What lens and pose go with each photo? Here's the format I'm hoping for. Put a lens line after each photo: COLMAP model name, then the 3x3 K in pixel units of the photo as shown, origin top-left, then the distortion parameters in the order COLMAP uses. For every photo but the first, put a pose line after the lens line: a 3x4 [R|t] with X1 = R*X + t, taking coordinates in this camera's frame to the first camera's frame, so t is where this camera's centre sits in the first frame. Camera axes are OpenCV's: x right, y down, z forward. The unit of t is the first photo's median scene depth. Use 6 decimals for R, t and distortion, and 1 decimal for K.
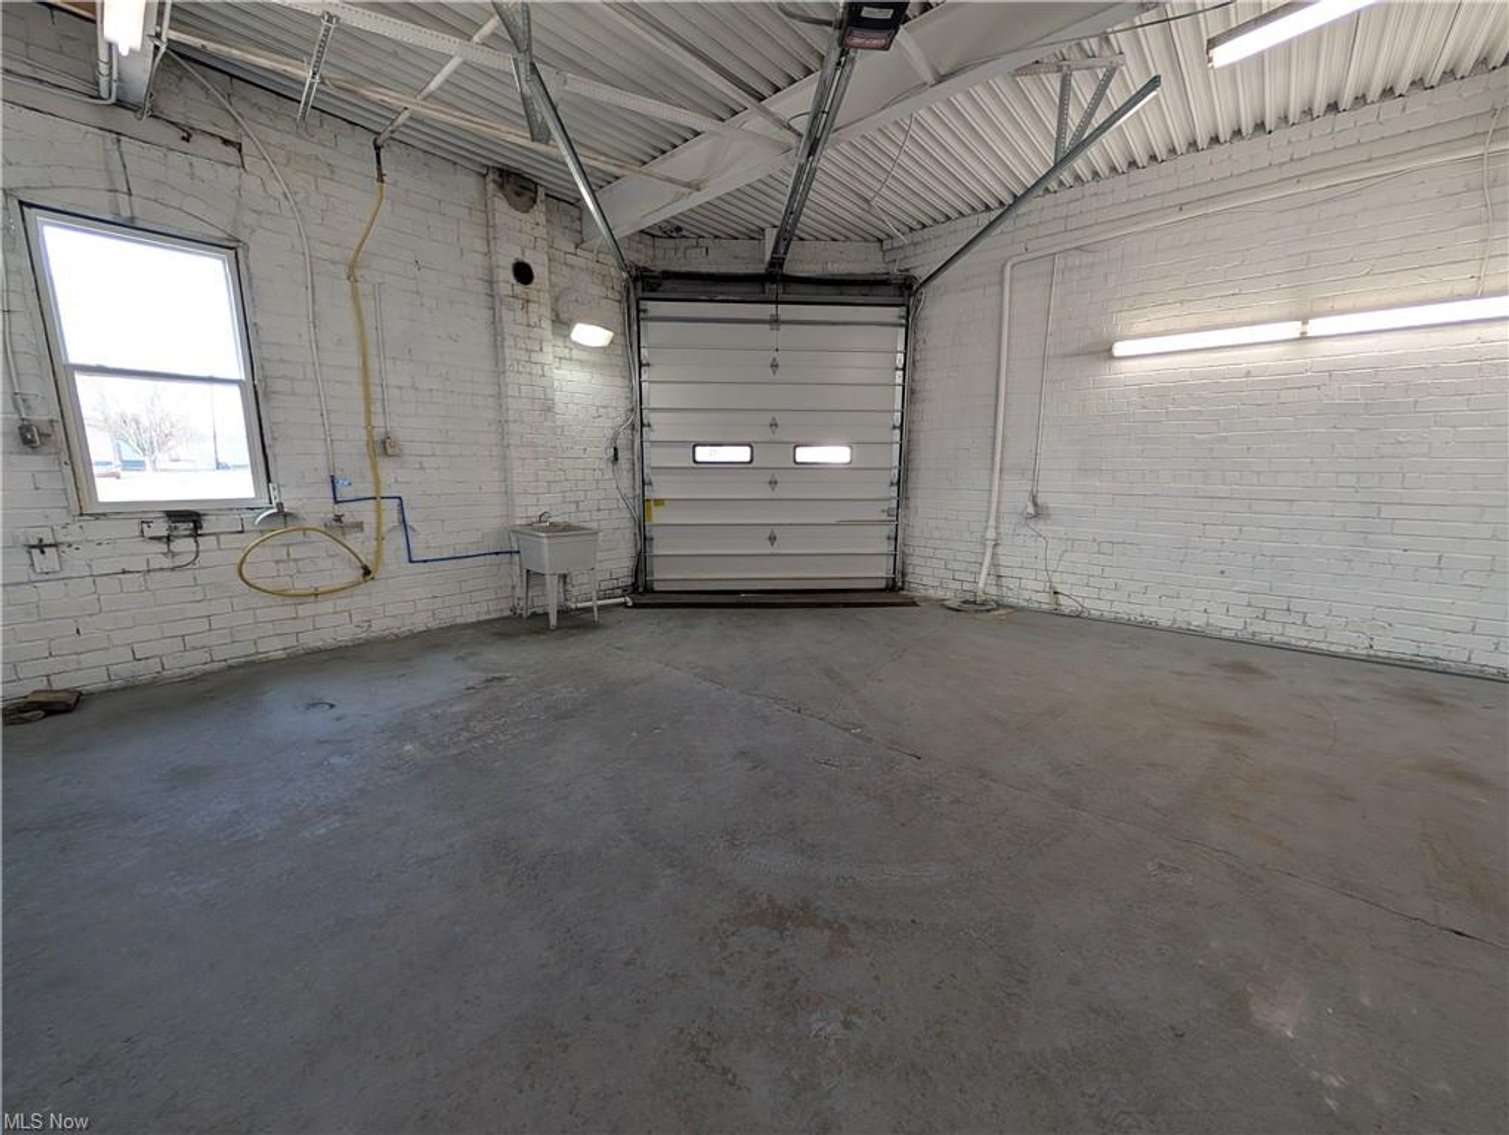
lens RADIAL K [[585.9, 0, 750.8], [0, 585.9, 573.6], [0, 0, 1]] dist [0.001319, -0.000014]
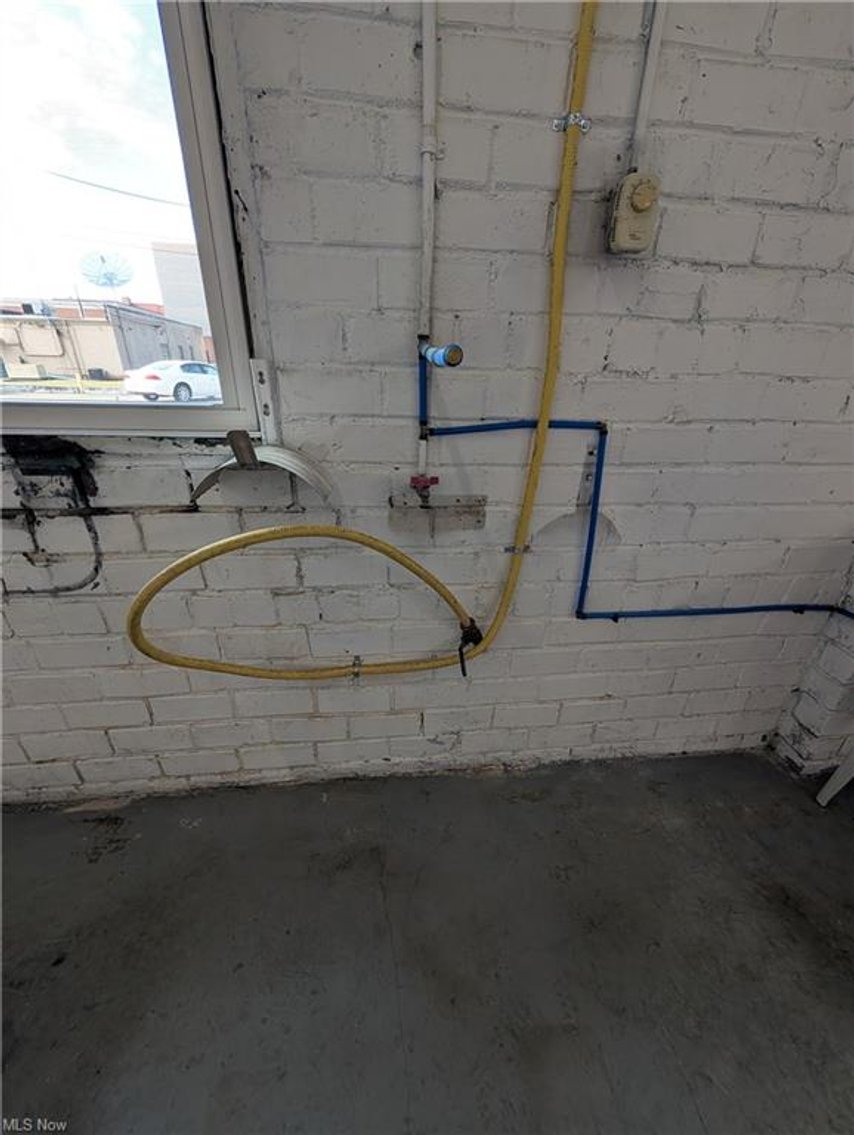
lens RADIAL K [[397.4, 0, 423.4], [0, 397.4, 565.2], [0, 0, 1]] dist [0.002419, 0.000019]
pose [[0.739199, 0.256843, -0.622588, -0.548585], [-0.133372, 0.961943, 0.238488, -0.102573], [0.660149, -0.093254, 0.745324, 0.821262]]
